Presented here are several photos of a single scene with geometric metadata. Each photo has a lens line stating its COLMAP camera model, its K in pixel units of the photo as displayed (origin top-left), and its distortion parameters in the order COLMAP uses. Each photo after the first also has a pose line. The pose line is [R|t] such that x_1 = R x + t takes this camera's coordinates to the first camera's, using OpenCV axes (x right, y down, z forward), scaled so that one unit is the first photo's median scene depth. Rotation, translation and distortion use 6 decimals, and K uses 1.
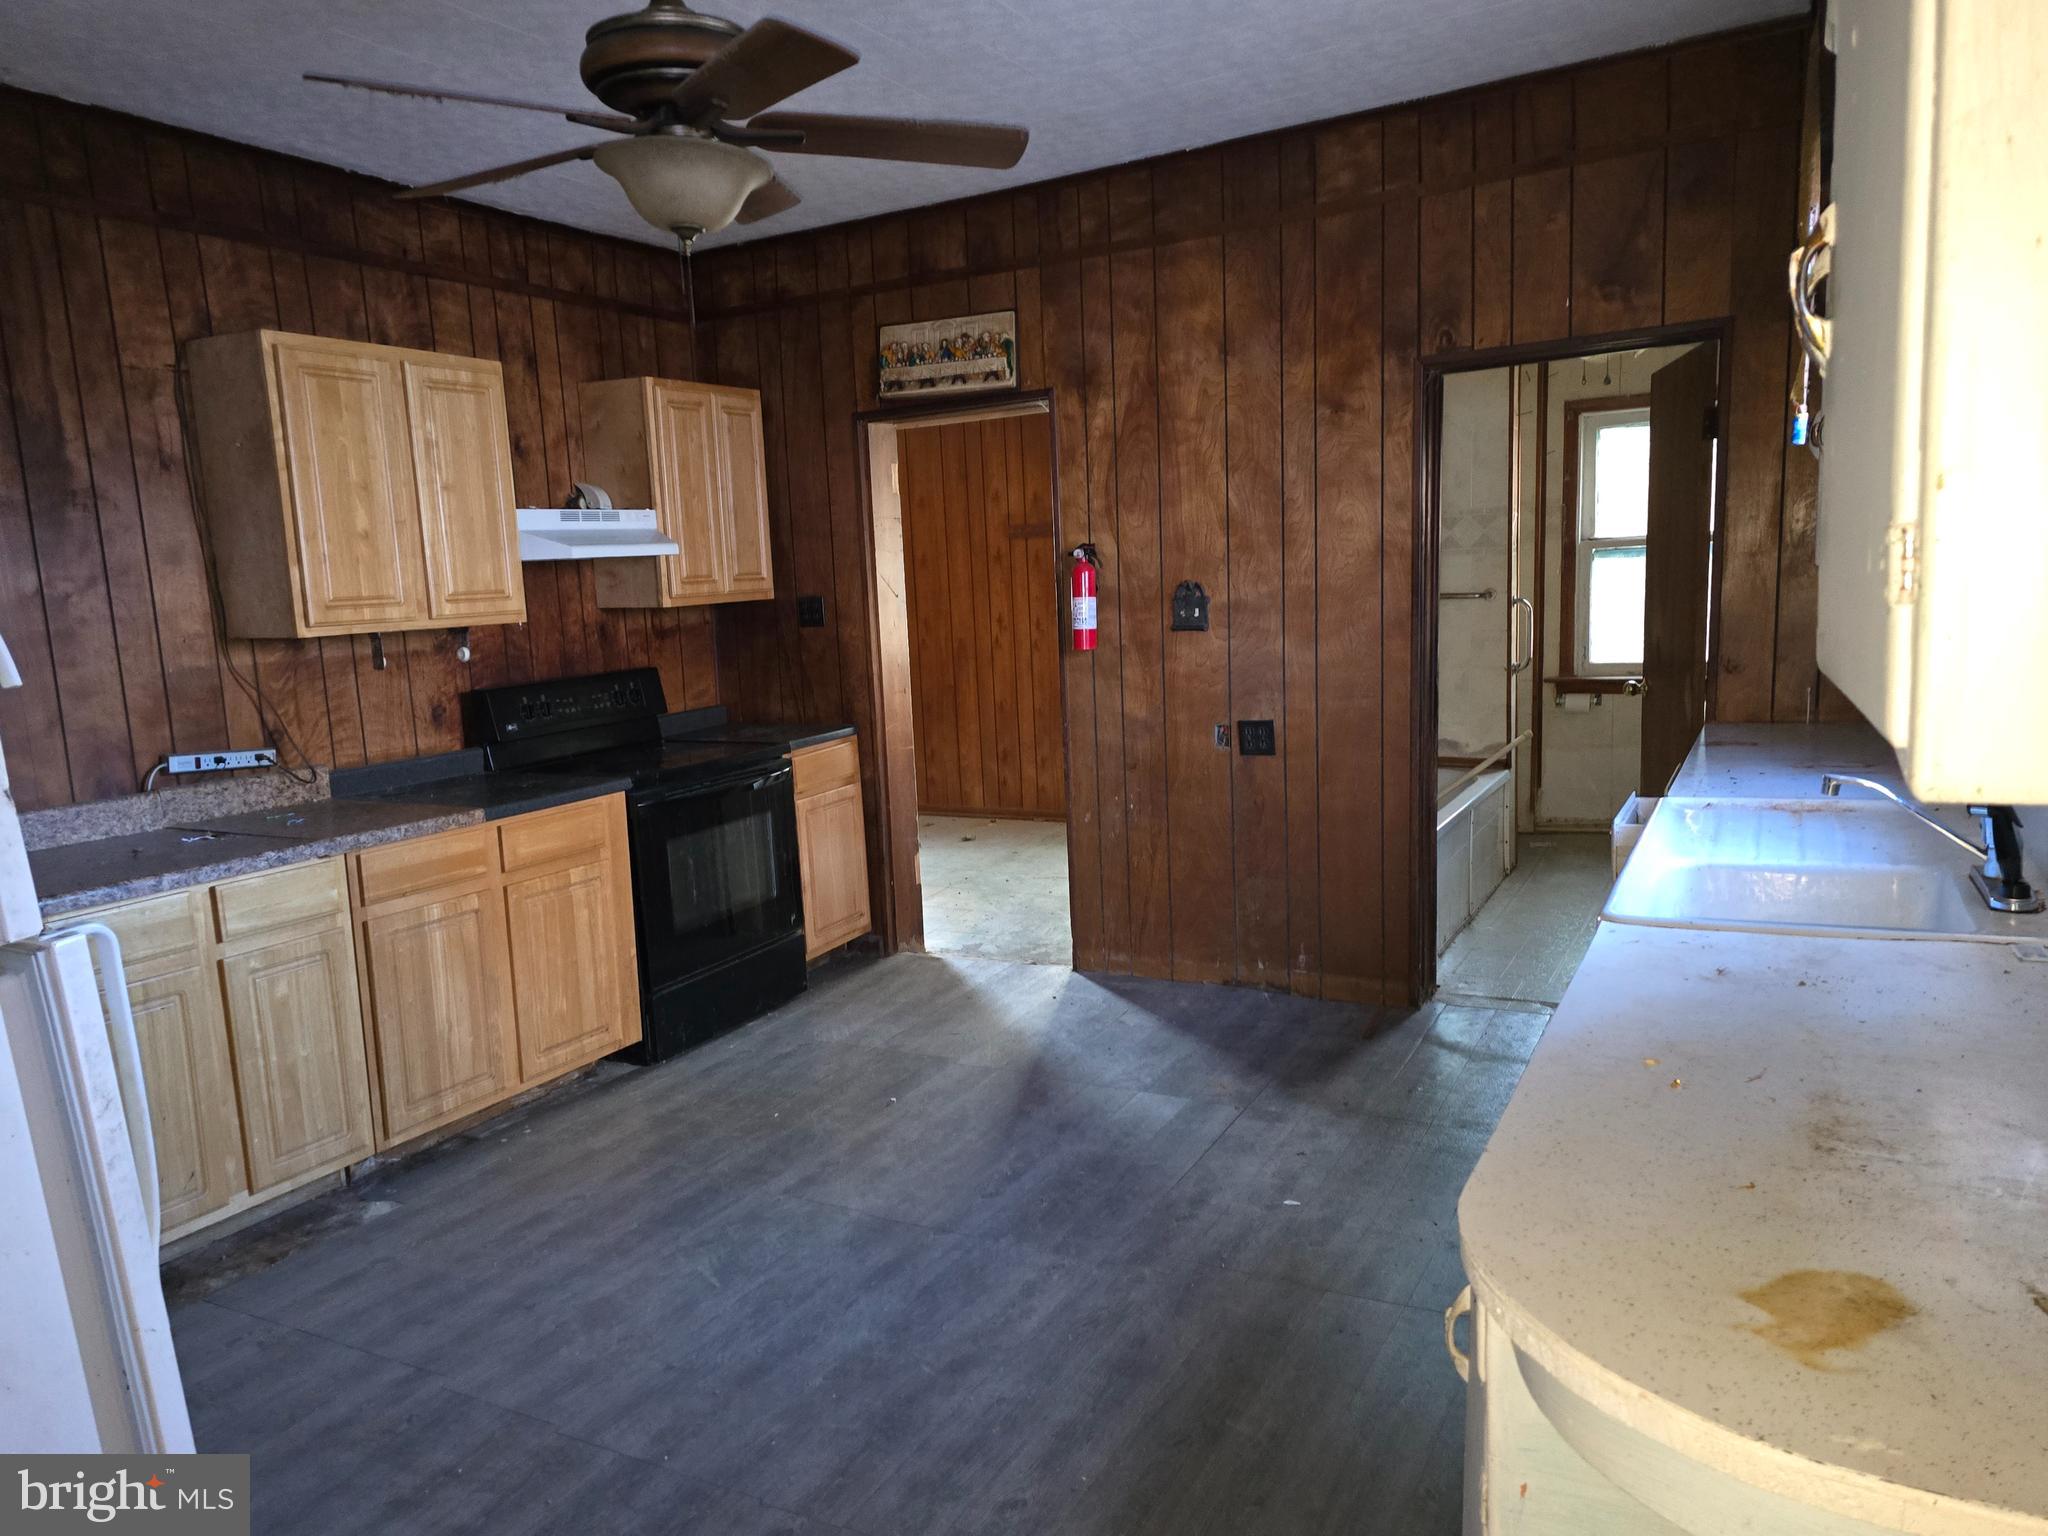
lens RADIAL K [[1419.9, 0, 1014.0], [0, 1419.9, 773.2], [0, 0, 1]] dist [0.076964, -0.070866]
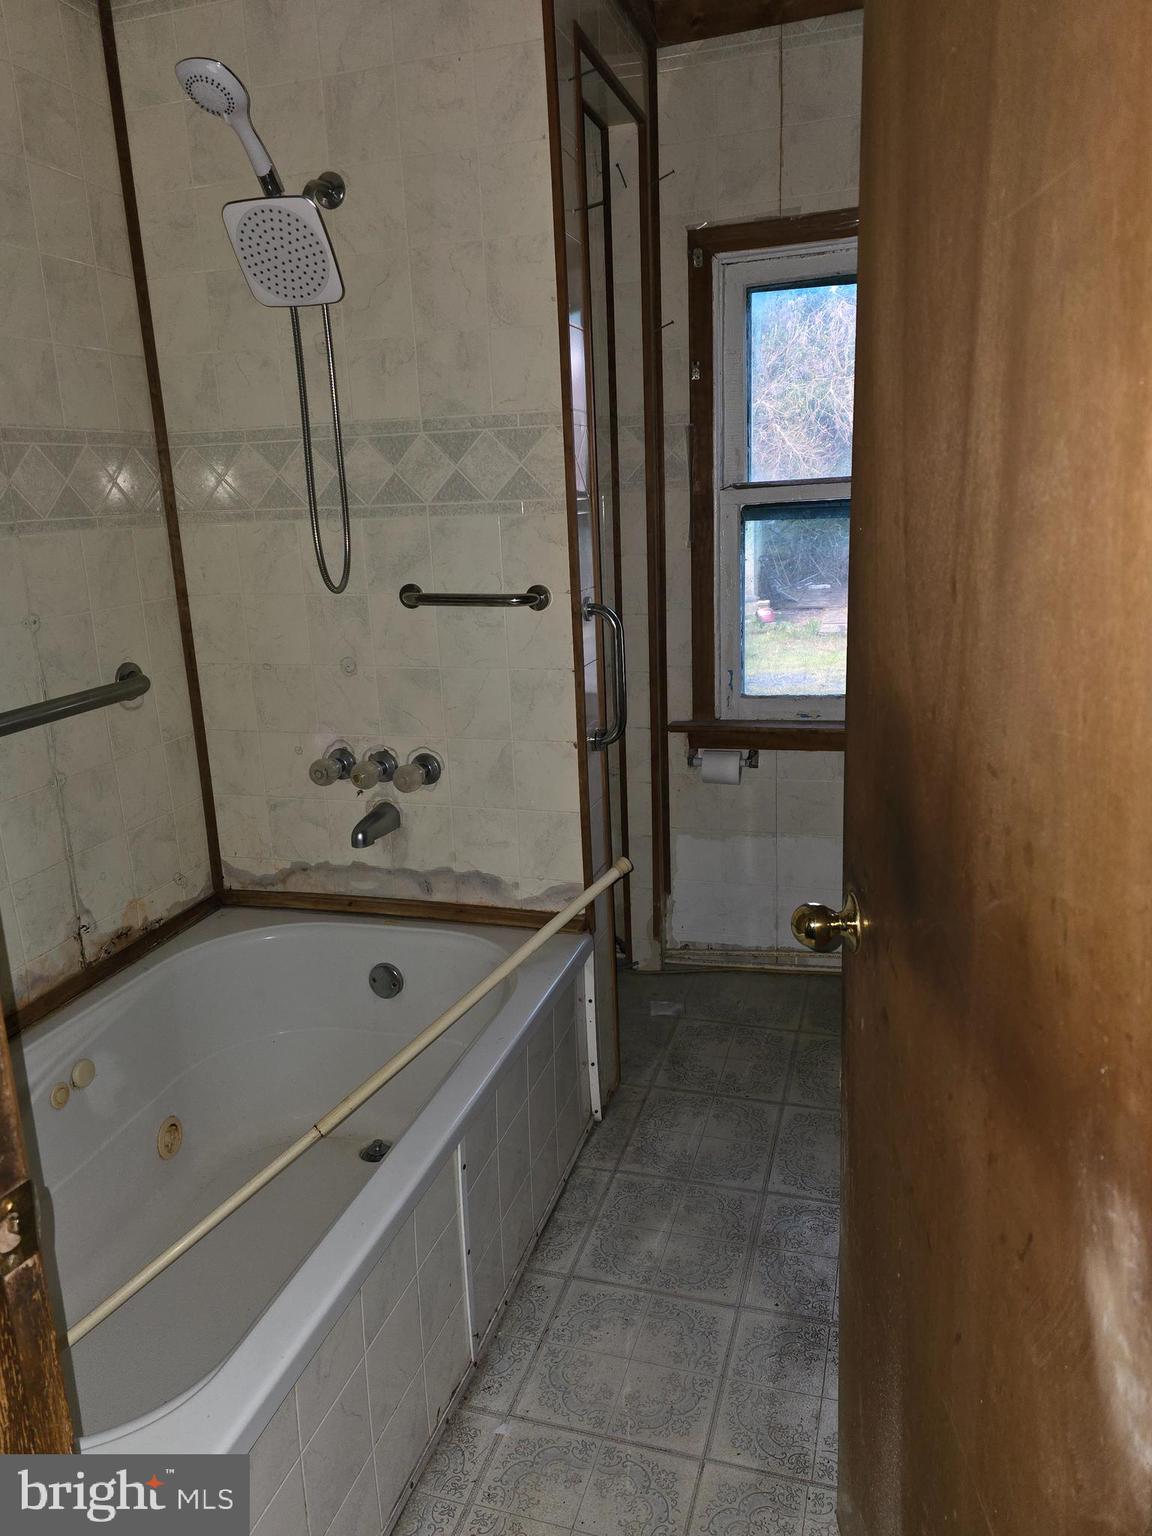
lens RADIAL K [[1064.9, 0, 582.1], [0, 1064.9, 768.5], [0, 0, 1]] dist [0.076964, -0.070866]
pose [[0.976543, -0.046837, 0.210165, 0.244689], [0.027566, 0.995218, 0.093709, -0.092321], [-0.213549, -0.085717, 0.973165, 0.584347]]
